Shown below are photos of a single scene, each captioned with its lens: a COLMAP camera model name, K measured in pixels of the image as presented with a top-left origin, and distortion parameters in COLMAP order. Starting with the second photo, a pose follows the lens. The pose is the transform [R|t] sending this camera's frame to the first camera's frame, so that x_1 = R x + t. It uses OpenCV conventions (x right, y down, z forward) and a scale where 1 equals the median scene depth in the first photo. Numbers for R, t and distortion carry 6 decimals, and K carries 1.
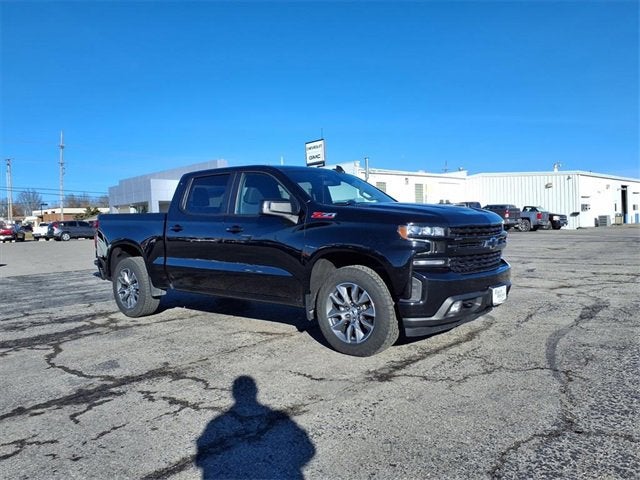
lens RADIAL K [[516.5, 0, 322.3], [0, 516.5, 239.1], [0, 0, 1]] dist [0.037338, -0.050720]
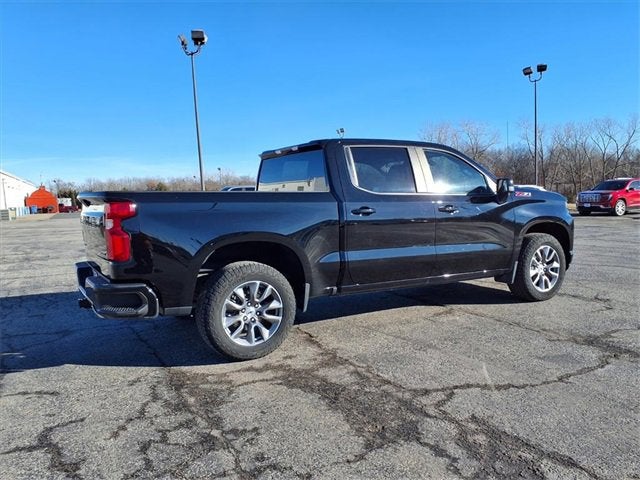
lens RADIAL K [[516.5, 0, 319.2], [0, 516.5, 245.1], [0, 0, 1]] dist [0.037338, -0.050720]
pose [[0.334209, -0.071673, 0.939770, -1.291033], [0.053915, 0.996925, 0.056858, -0.022251], [-0.940956, 0.031665, 0.337045, 1.015712]]
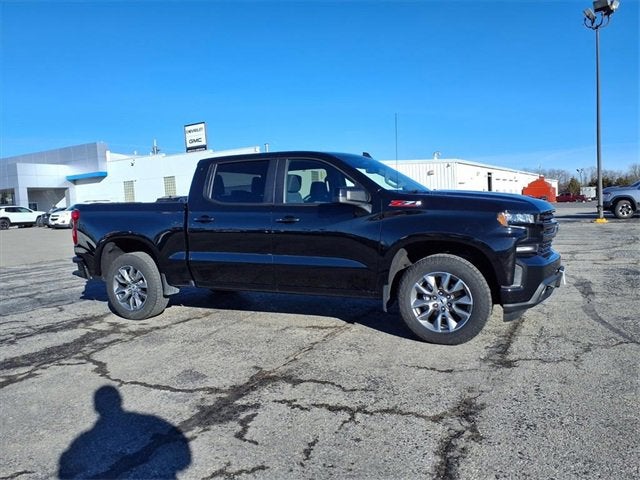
lens RADIAL K [[516.5, 0, 319.9], [0, 516.5, 244.2], [0, 0, 1]] dist [0.037338, -0.050720]
pose [[0.969834, -0.029718, 0.241947, -0.381741], [0.020830, 0.999014, 0.039212, -0.011555], [-0.242873, -0.032989, 0.969497, 0.086634]]
